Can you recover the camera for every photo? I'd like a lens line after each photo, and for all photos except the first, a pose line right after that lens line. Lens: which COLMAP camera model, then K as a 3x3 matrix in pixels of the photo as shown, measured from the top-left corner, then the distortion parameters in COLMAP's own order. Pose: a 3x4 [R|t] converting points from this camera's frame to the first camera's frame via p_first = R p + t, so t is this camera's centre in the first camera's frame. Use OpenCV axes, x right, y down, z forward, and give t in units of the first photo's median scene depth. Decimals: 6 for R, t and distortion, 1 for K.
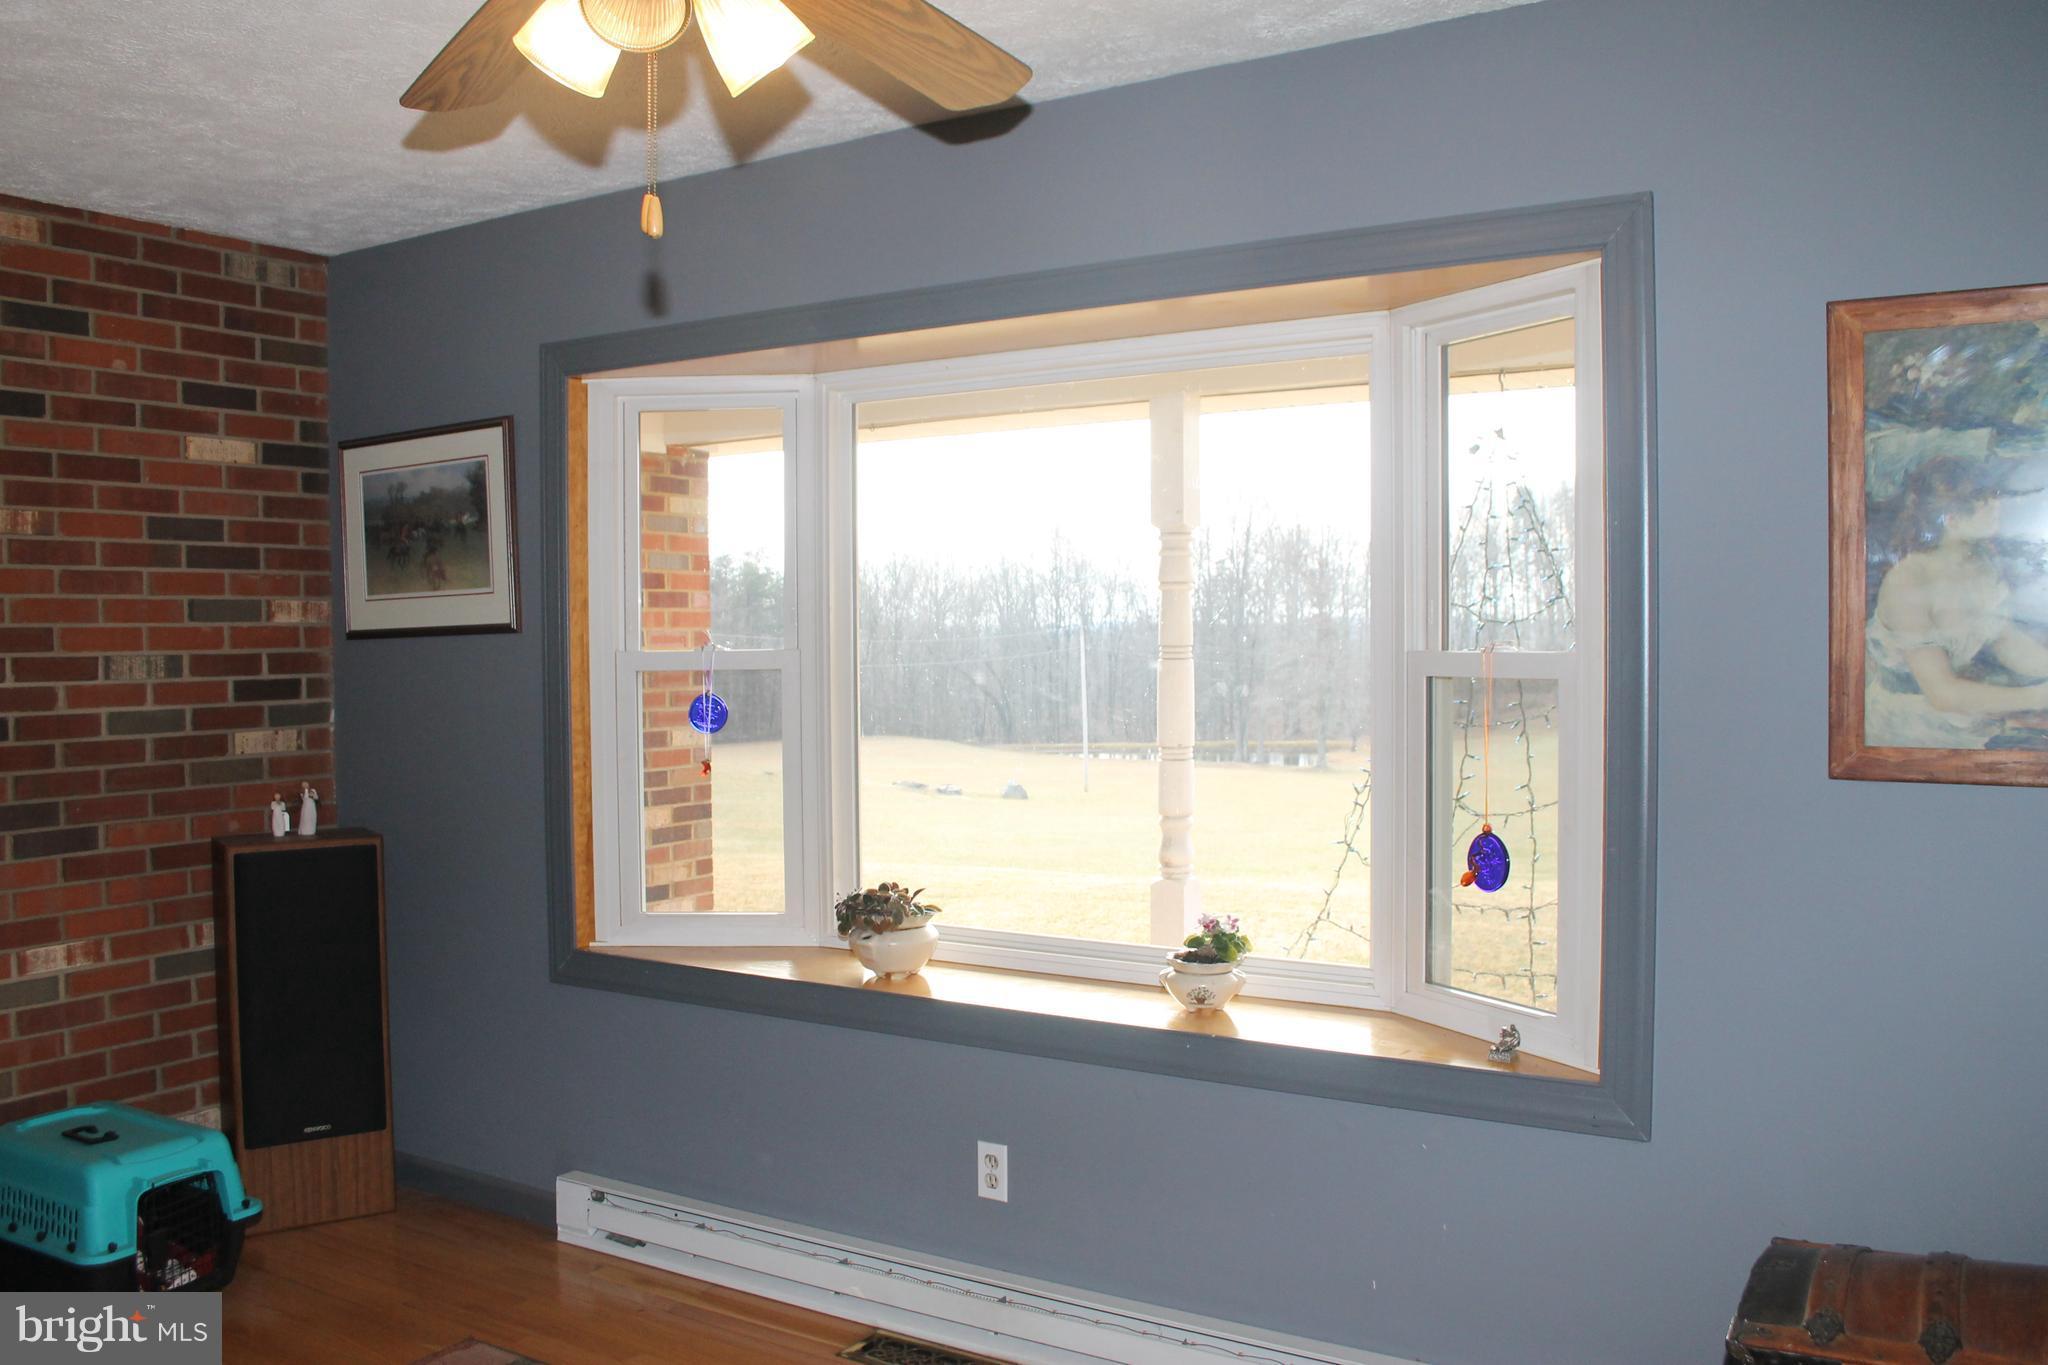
lens RADIAL K [[1717.3, 0, 1024.0], [0, 1717.3, 682.5], [0, 0, 1]] dist [-0.073657, 0.005687]
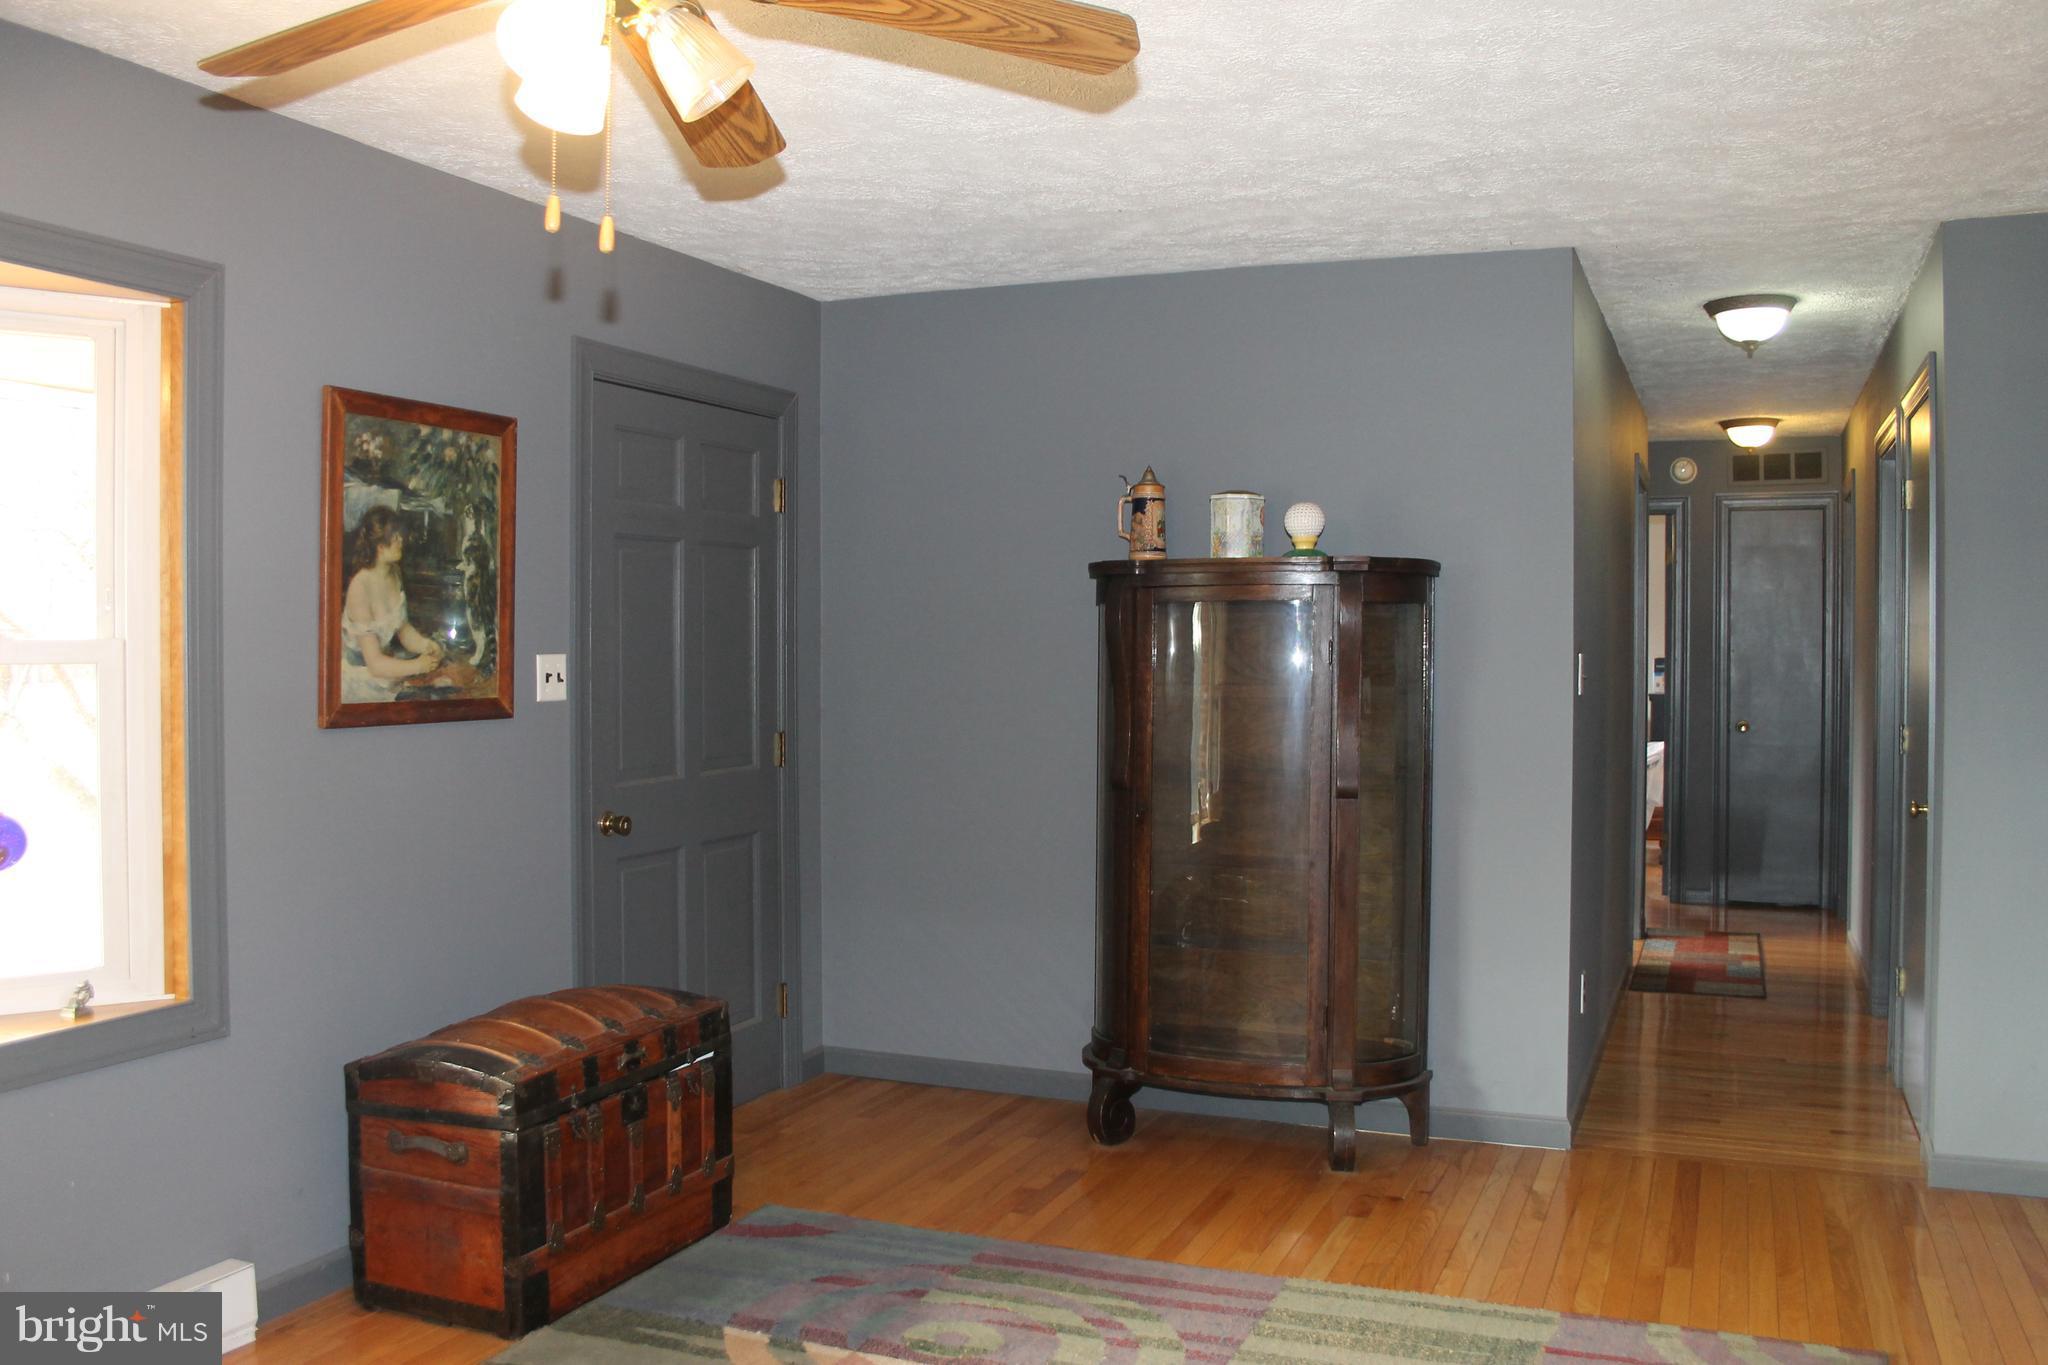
lens RADIAL K [[1717.3, 0, 1024.0], [0, 1717.3, 682.5], [0, 0, 1]] dist [-0.073657, 0.005687]
pose [[-0.161130, -0.016182, 0.986801, -1.005583], [0.028350, 0.999377, 0.021018, 0.006306], [-0.986526, 0.031362, -0.160570, 0.671488]]
